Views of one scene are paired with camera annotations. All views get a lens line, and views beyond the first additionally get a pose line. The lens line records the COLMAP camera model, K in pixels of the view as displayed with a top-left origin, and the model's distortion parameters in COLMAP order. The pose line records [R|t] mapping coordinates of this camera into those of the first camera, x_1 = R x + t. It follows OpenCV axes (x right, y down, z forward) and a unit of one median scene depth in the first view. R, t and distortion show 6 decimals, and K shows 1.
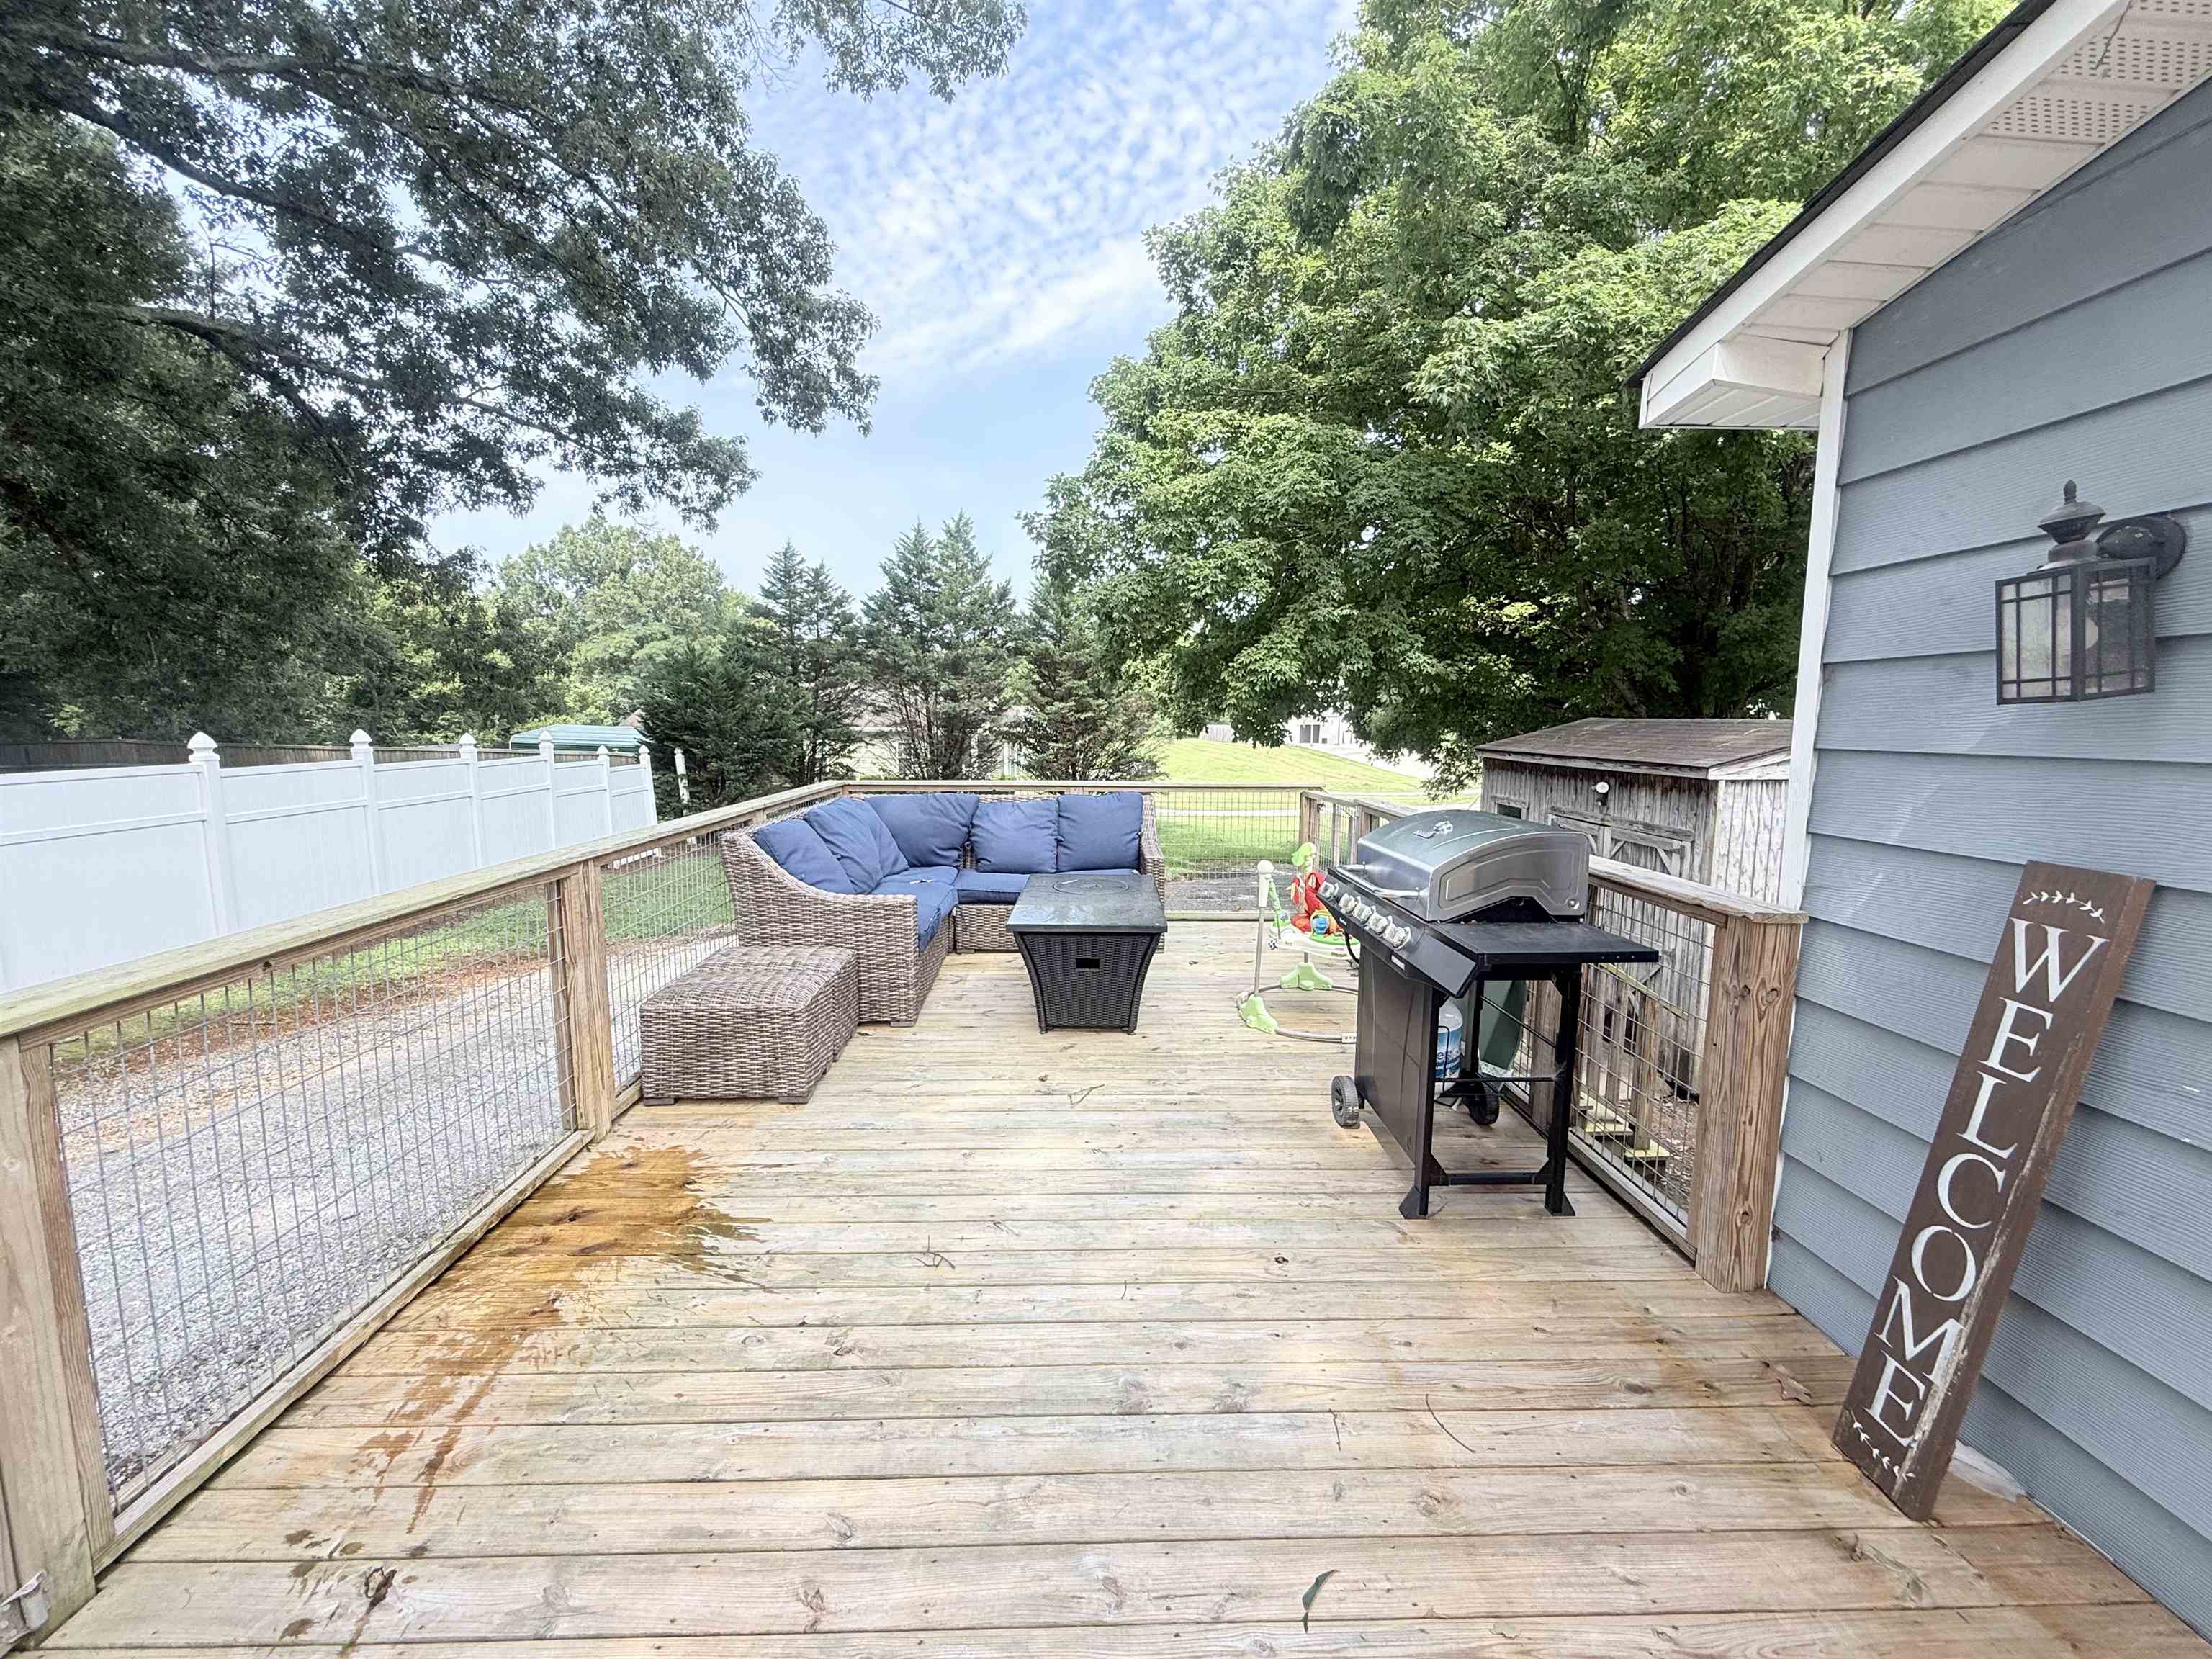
lens RADIAL K [[881.9, 0, 1099.4], [0, 881.9, 828.5], [0, 0, 1]] dist [0.000761, -0.000110]
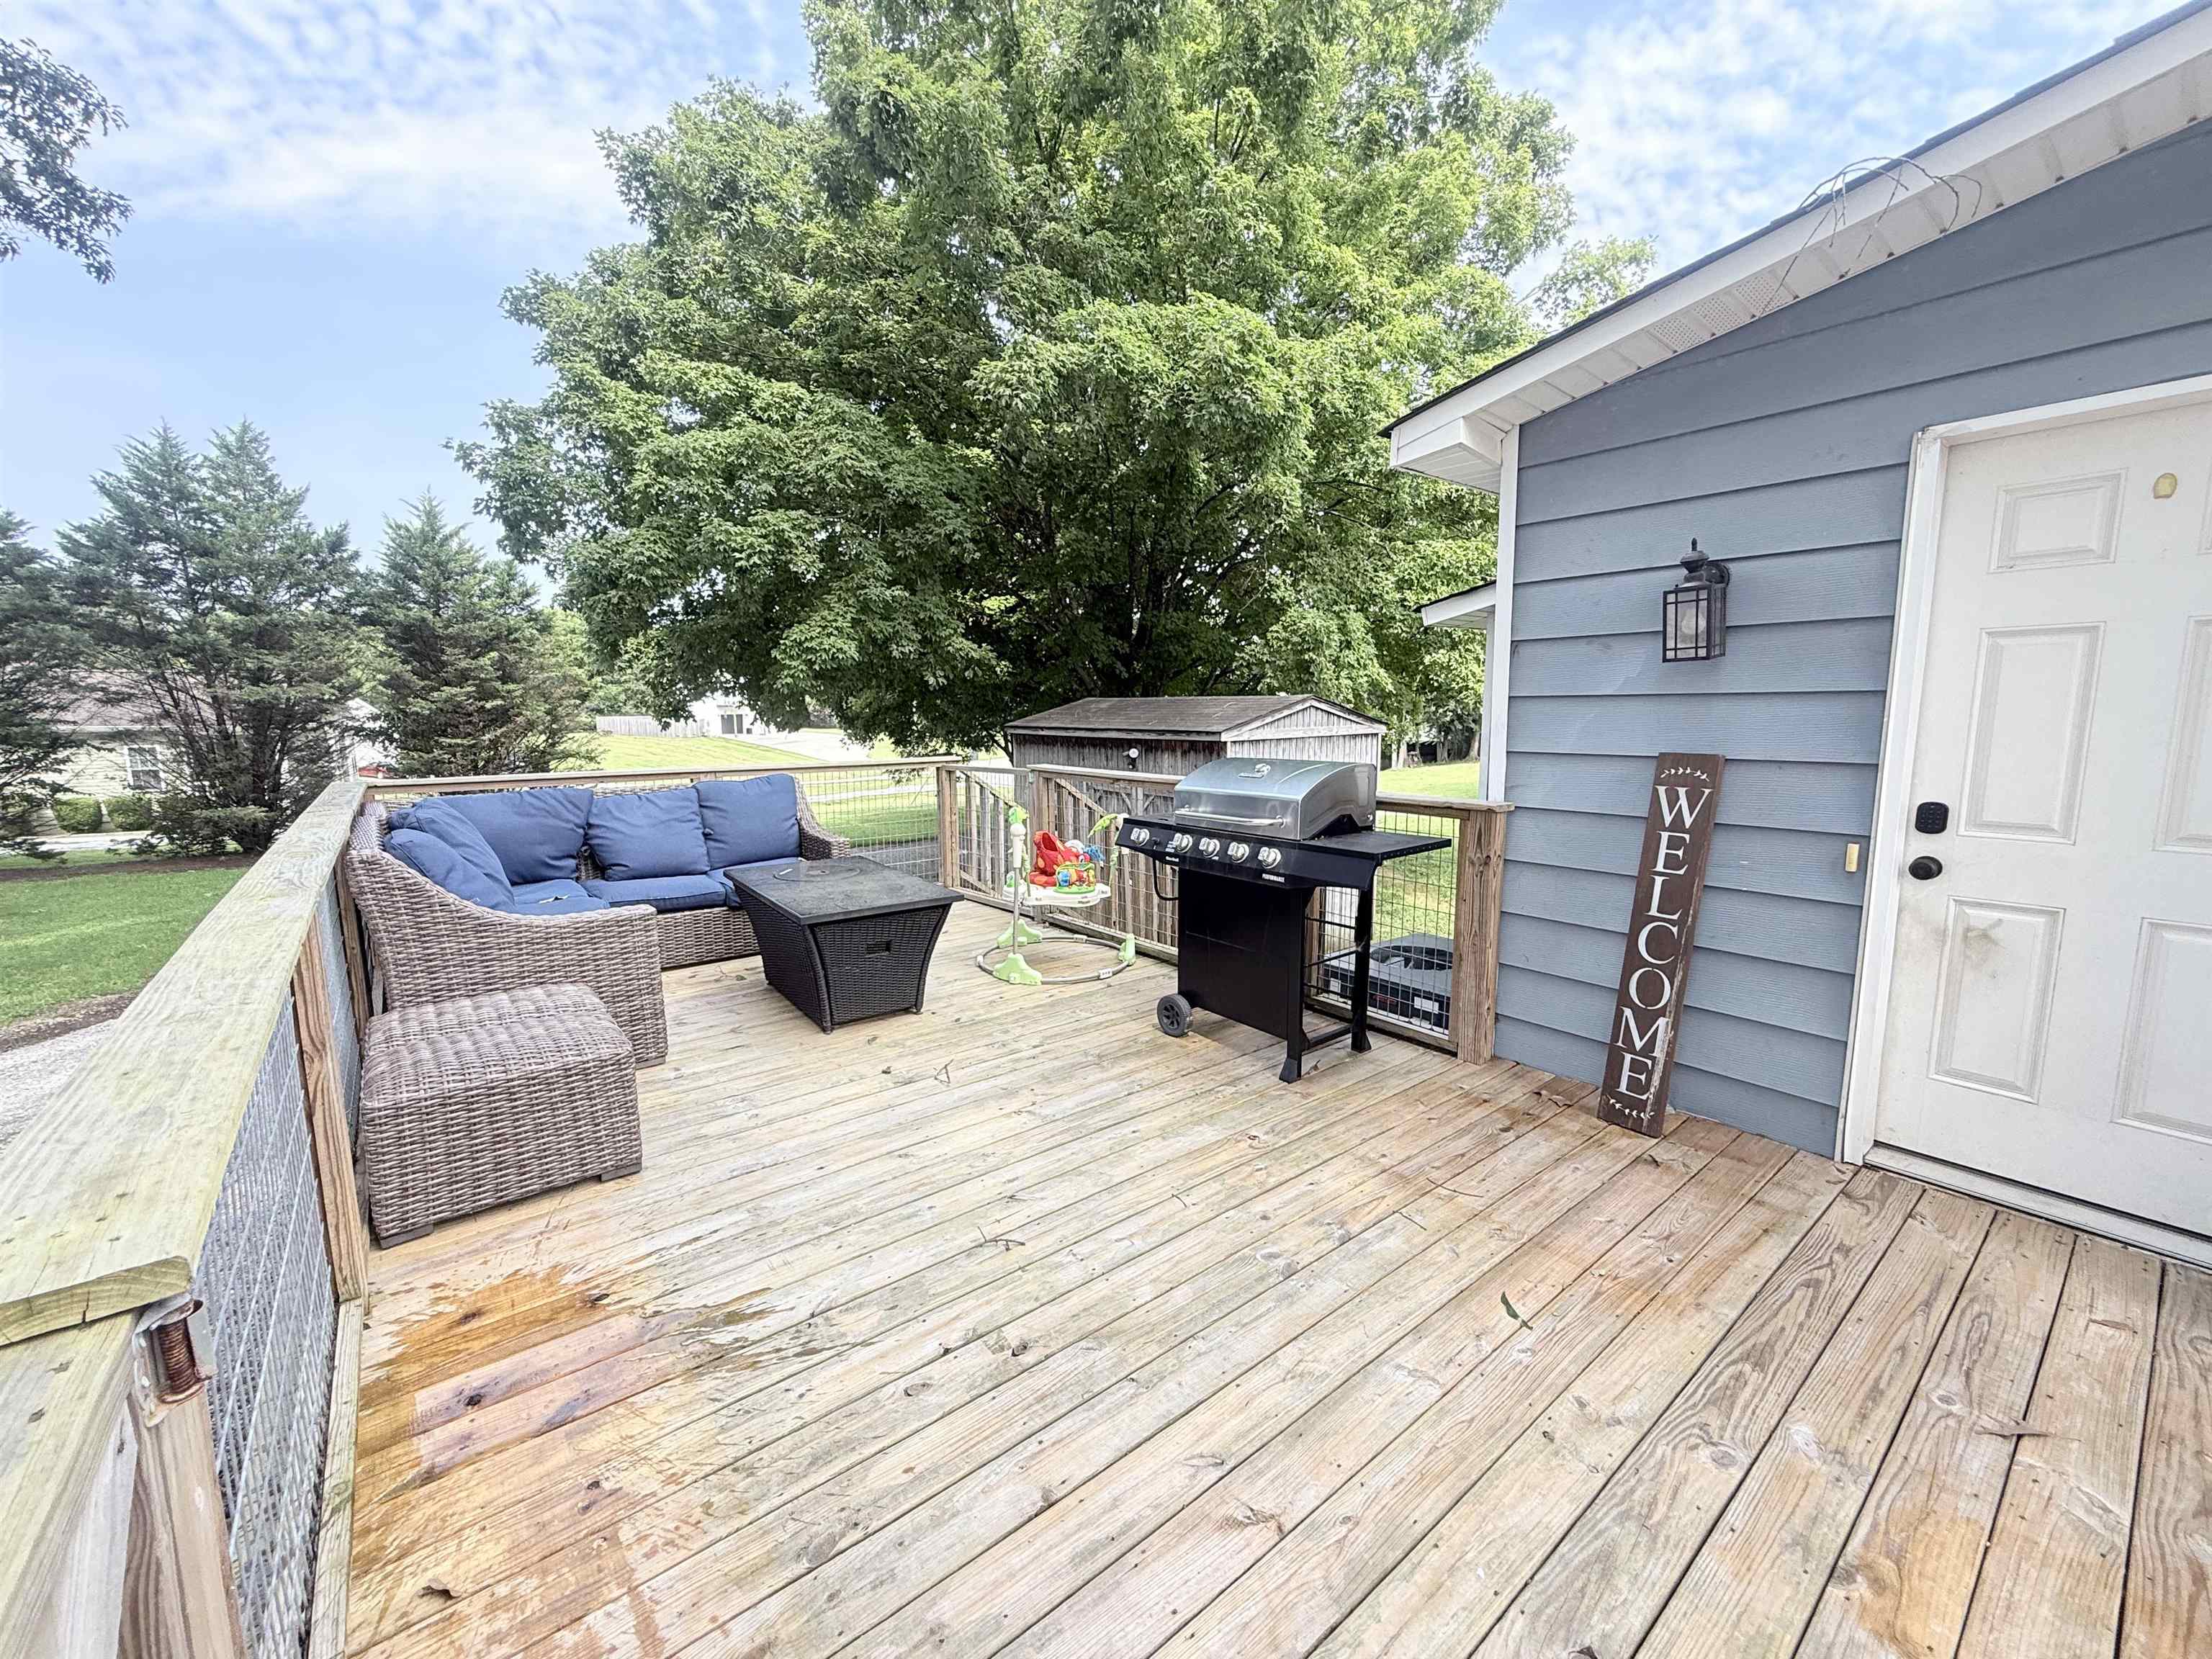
lens RADIAL K [[881.9, 0, 1099.5], [0, 881.9, 828.8], [0, 0, 1]] dist [0.000761, -0.000110]
pose [[0.801459, -0.091468, 0.591014, -0.201392], [0.084210, 0.995649, 0.039896, 0.005183], [-0.592092, 0.017795, 0.805674, 0.054838]]
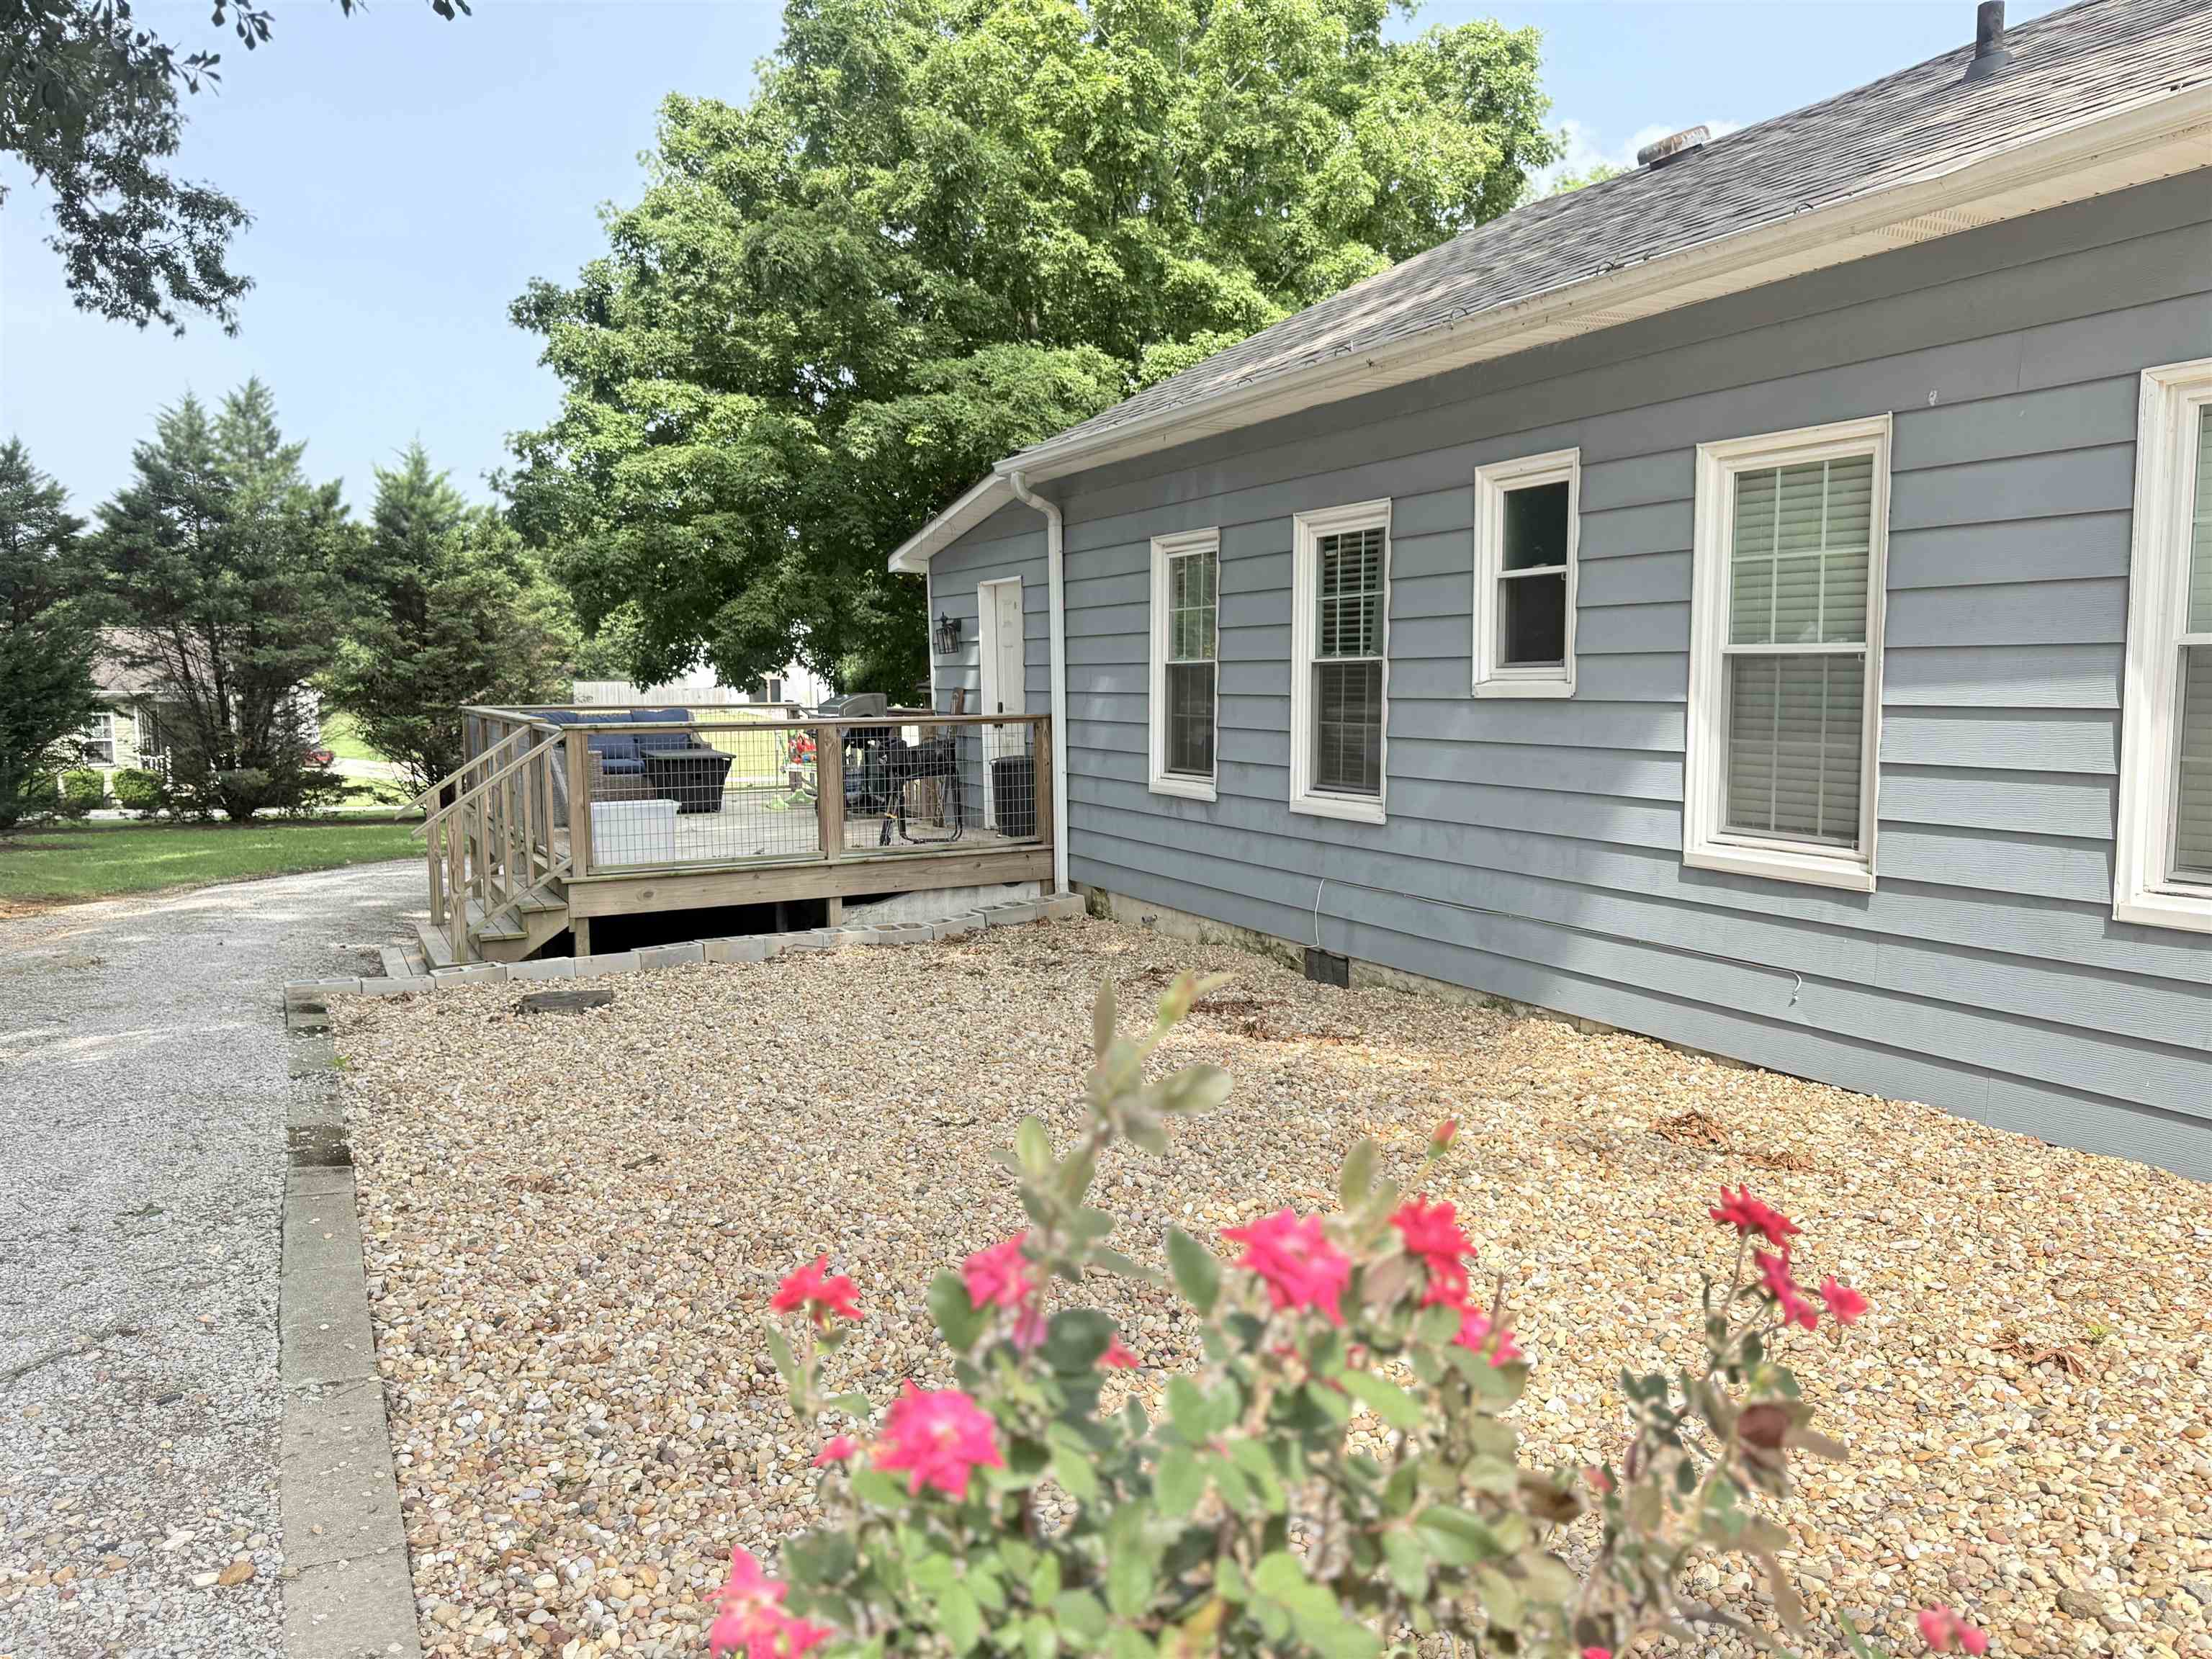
lens RADIAL K [[1587.6, 0, 1110.1], [0, 1587.6, 825.4], [0, 0, 1]] dist [0.025505, -0.038842]
pose [[0.898801, -0.059999, 0.434231, -0.430434], [0.070526, 0.997477, -0.008154, 0.196788], [-0.432646, 0.037953, 0.900765, -1.544266]]
